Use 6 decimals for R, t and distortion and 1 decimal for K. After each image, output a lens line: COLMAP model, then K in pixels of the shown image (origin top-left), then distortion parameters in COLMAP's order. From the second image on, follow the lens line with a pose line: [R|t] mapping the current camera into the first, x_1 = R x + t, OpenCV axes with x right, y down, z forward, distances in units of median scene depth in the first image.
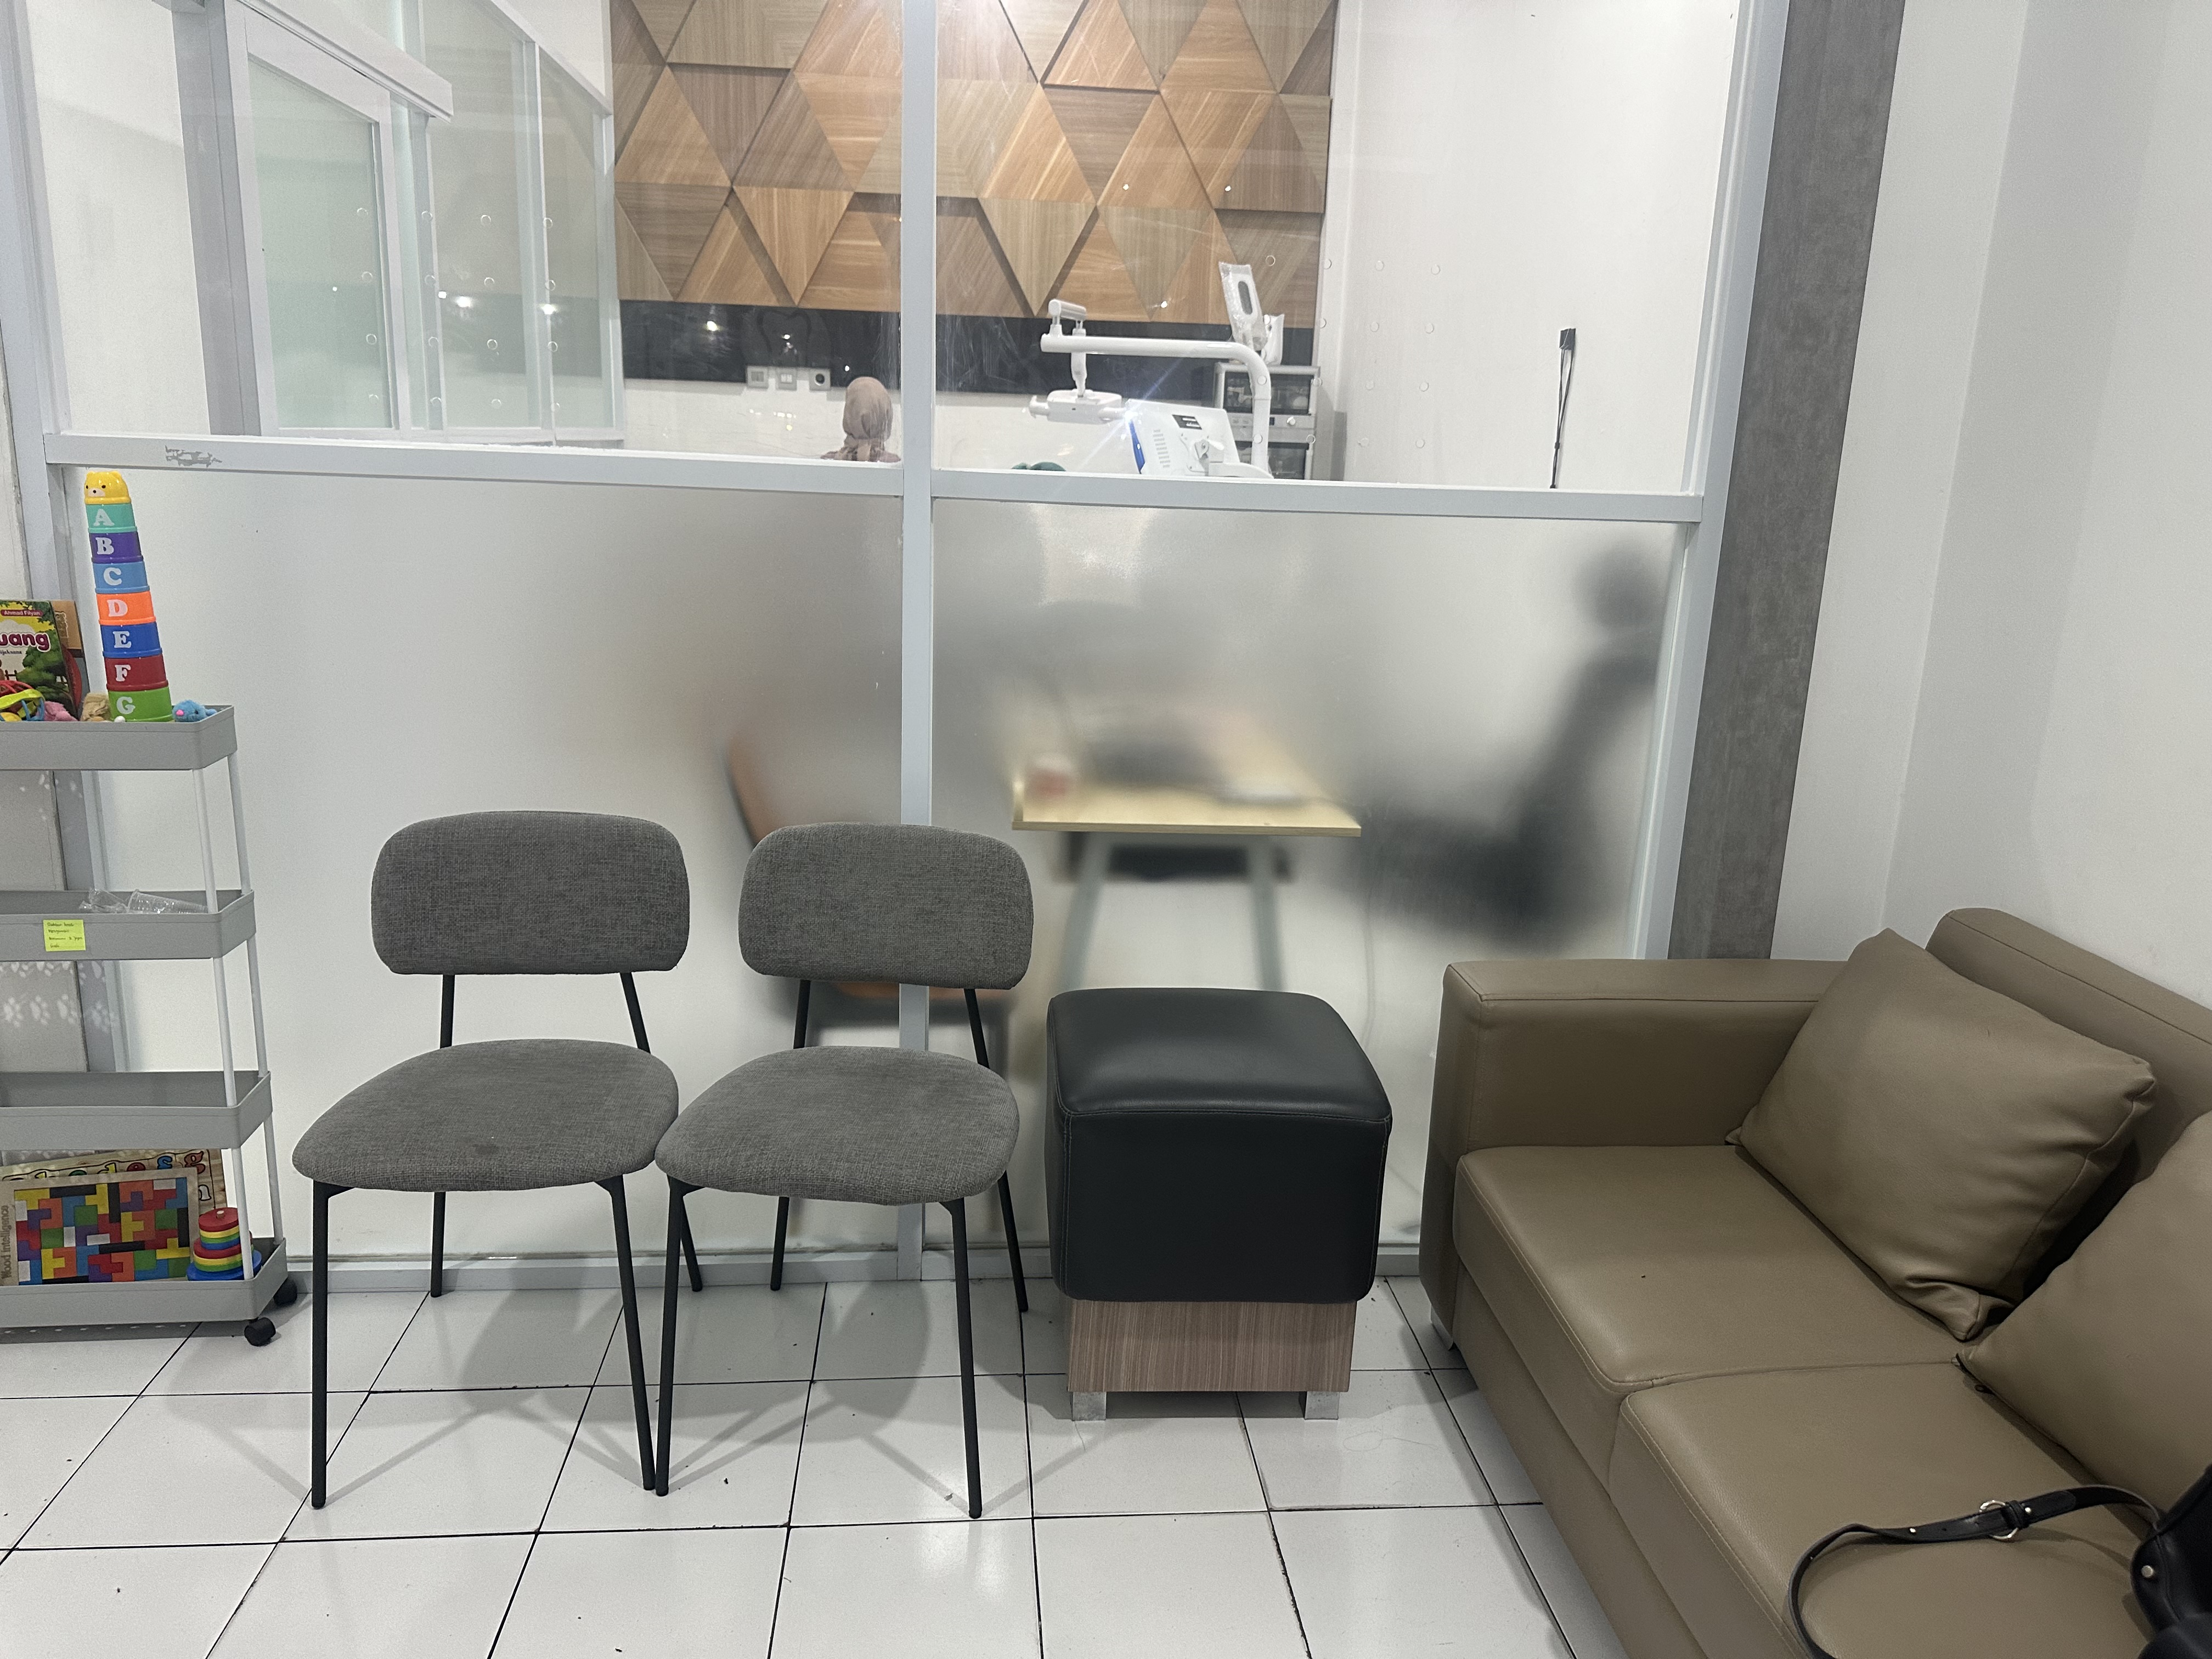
lens RADIAL K [[1562.6, 0, 1106.0], [0, 1562.6, 829.5], [0, 0, 1]] dist [0.090488, -0.186339]
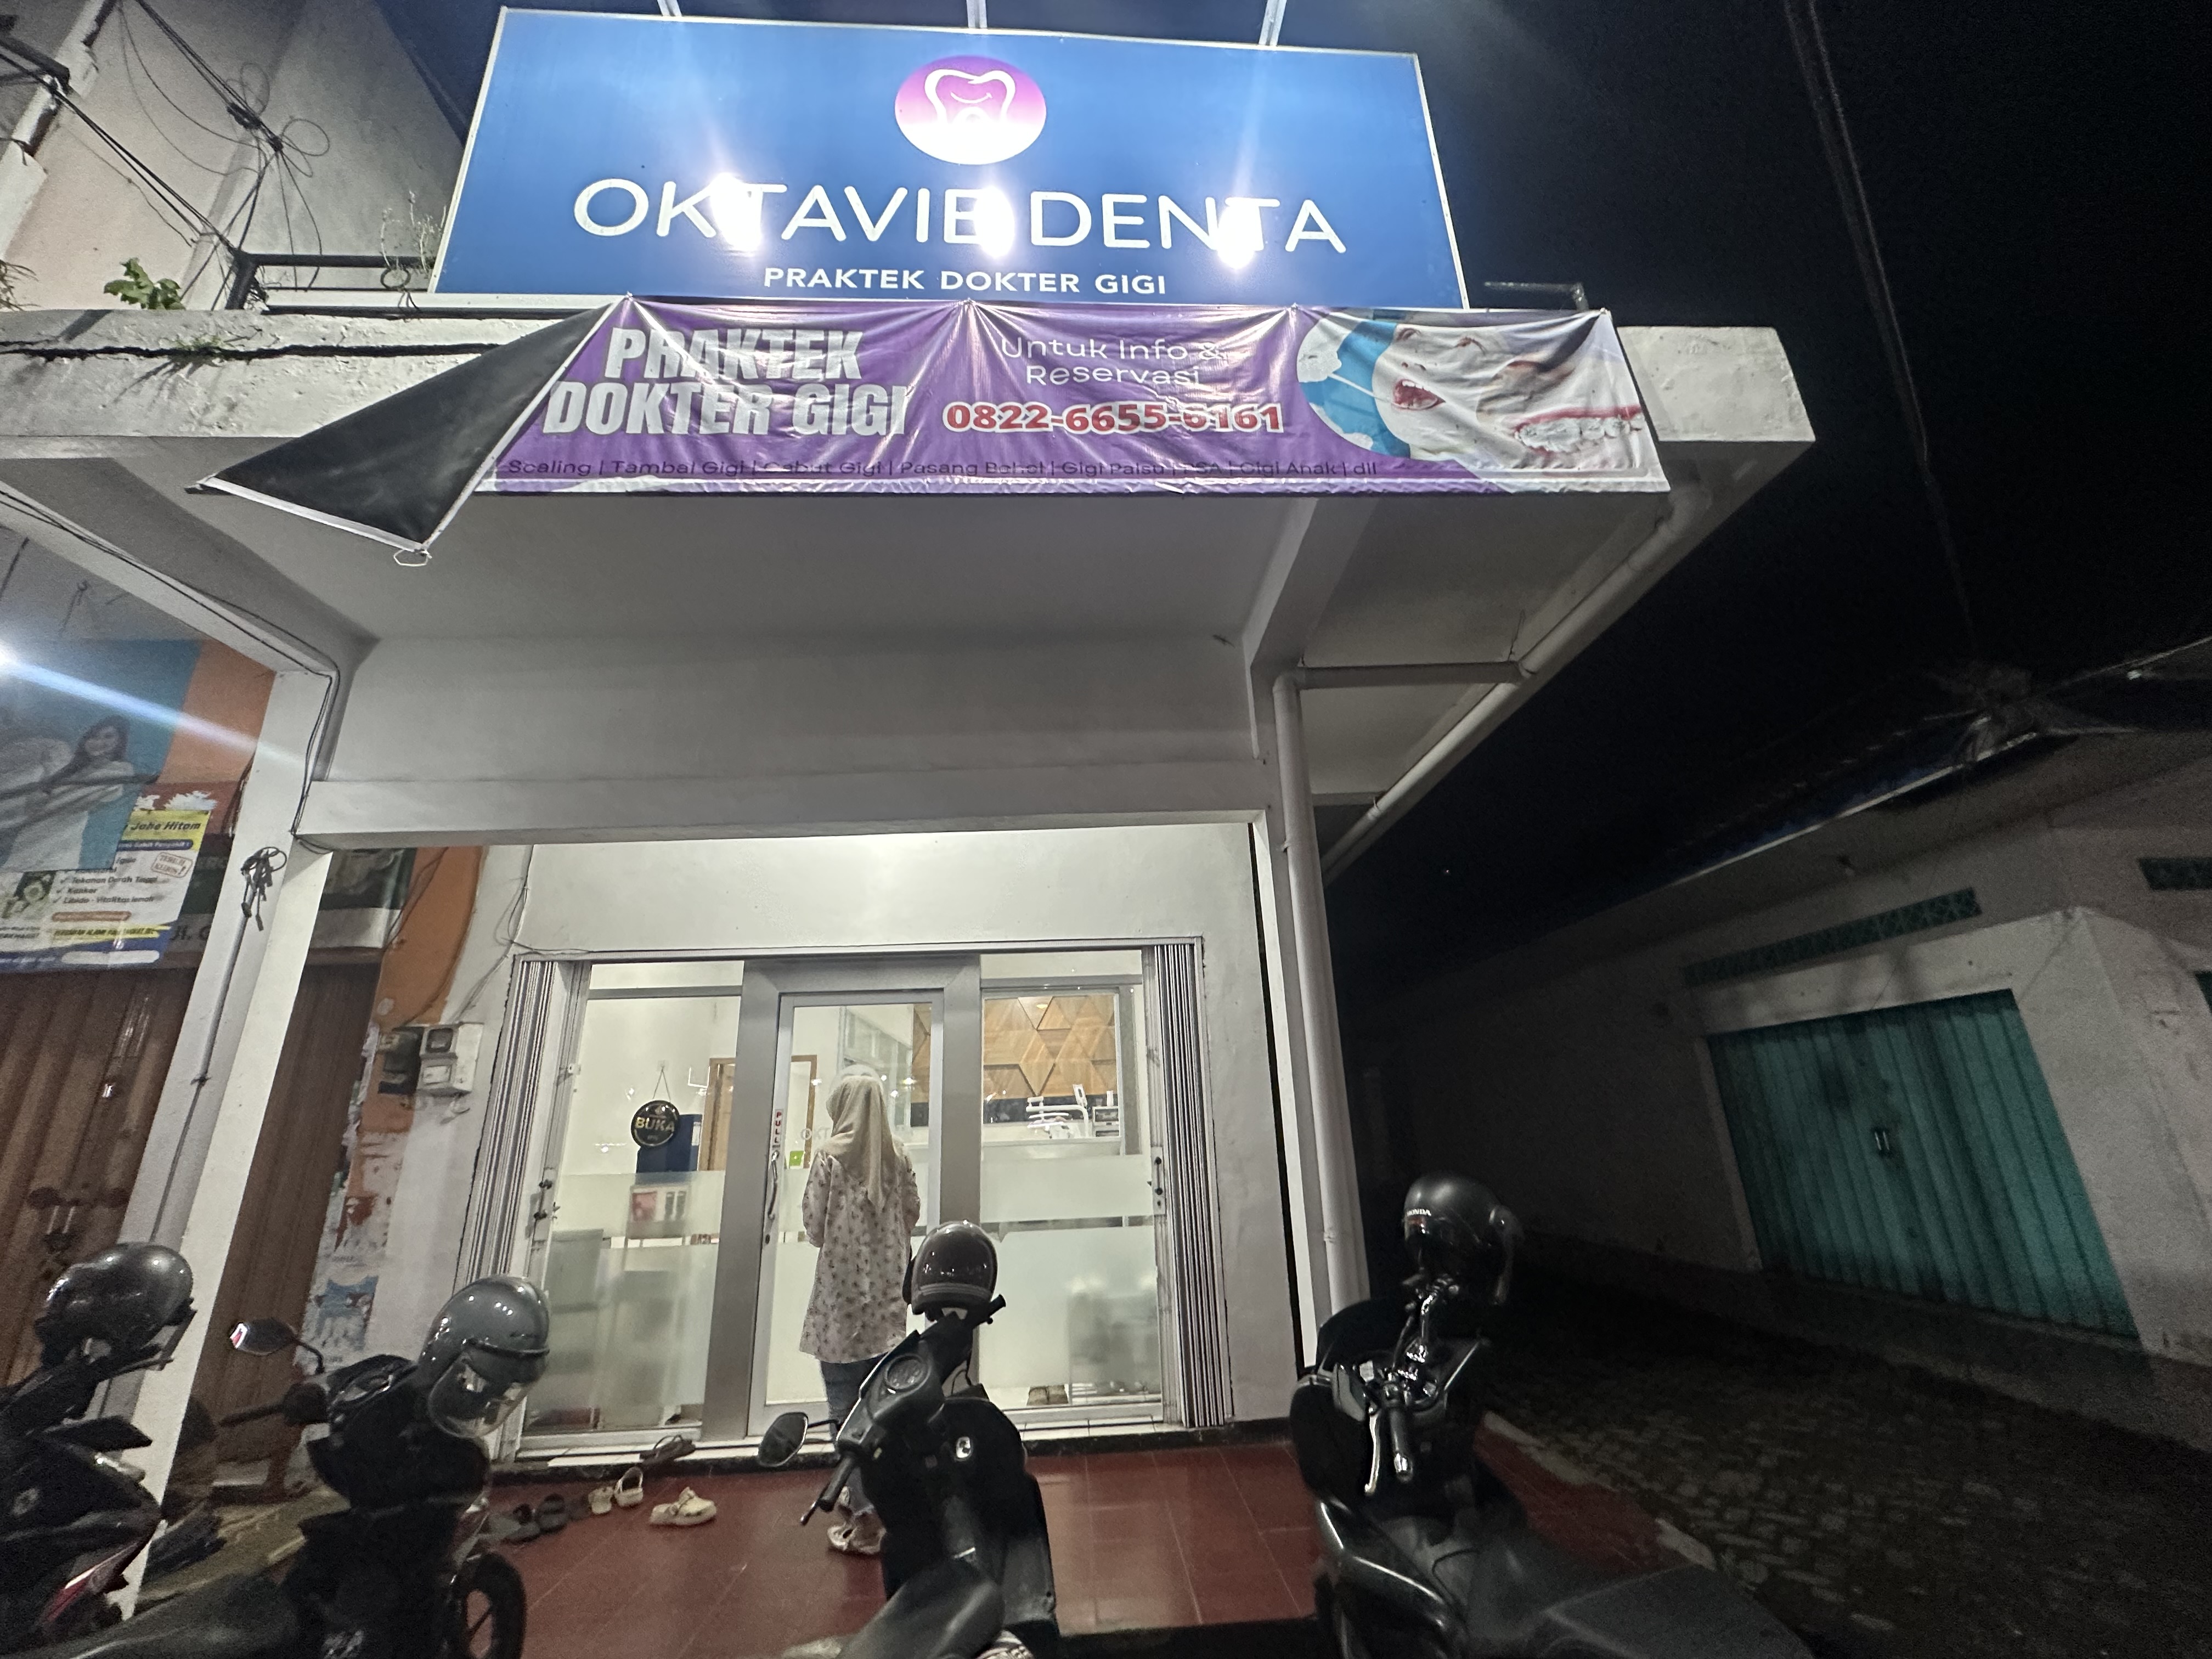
lens RADIAL K [[908.4, 0, 1106.0], [0, 908.4, 829.5], [0, 0, 1]] dist [0.000009, -0.000003]
pose [[0.996667, -0.081398, -0.005425, 0.155046], [0.065730, 0.840655, -0.537567, 0.232341], [0.048317, 0.535419, 0.843204, -0.886731]]
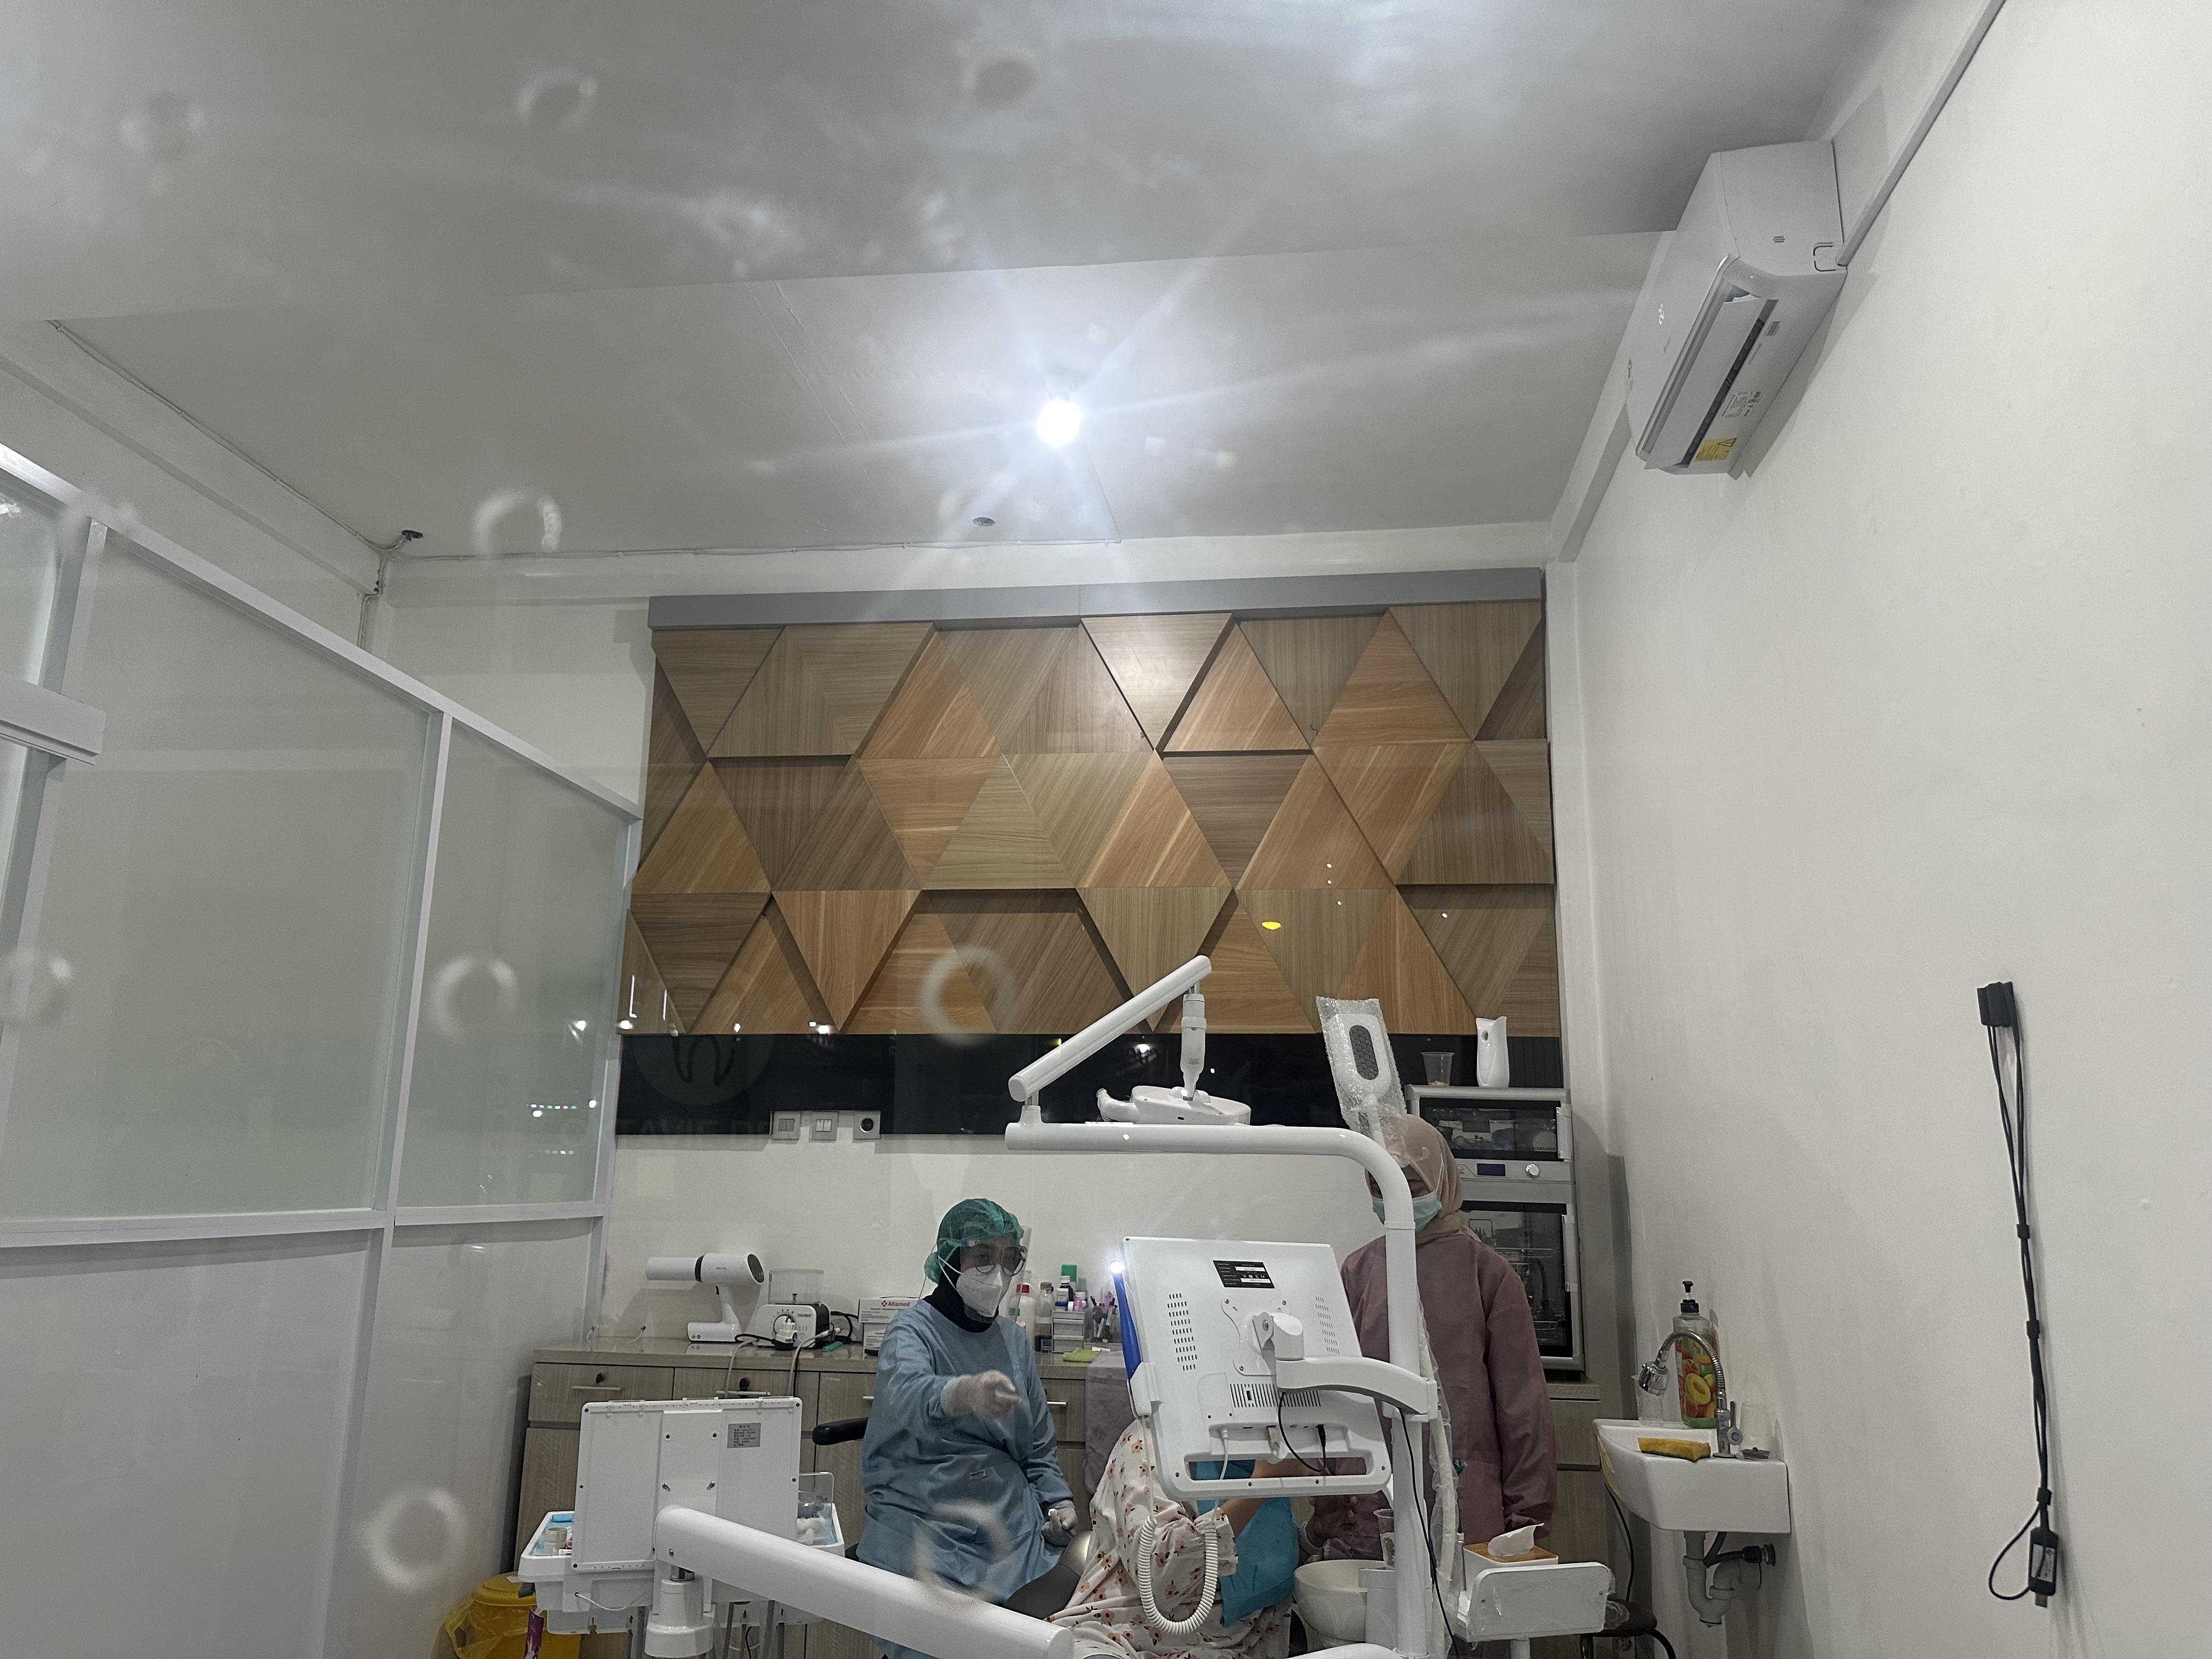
lens RADIAL K [[1556.1, 0, 1108.2], [0, 1556.1, 859.0], [0, 0, 1]] dist [0.175317, -0.000647]
pose [[0.976345, -0.061242, -0.207363, 0.091716], [-0.034621, 0.902395, -0.429518, -0.087825], [0.213427, 0.426537, 0.878928, 0.330242]]
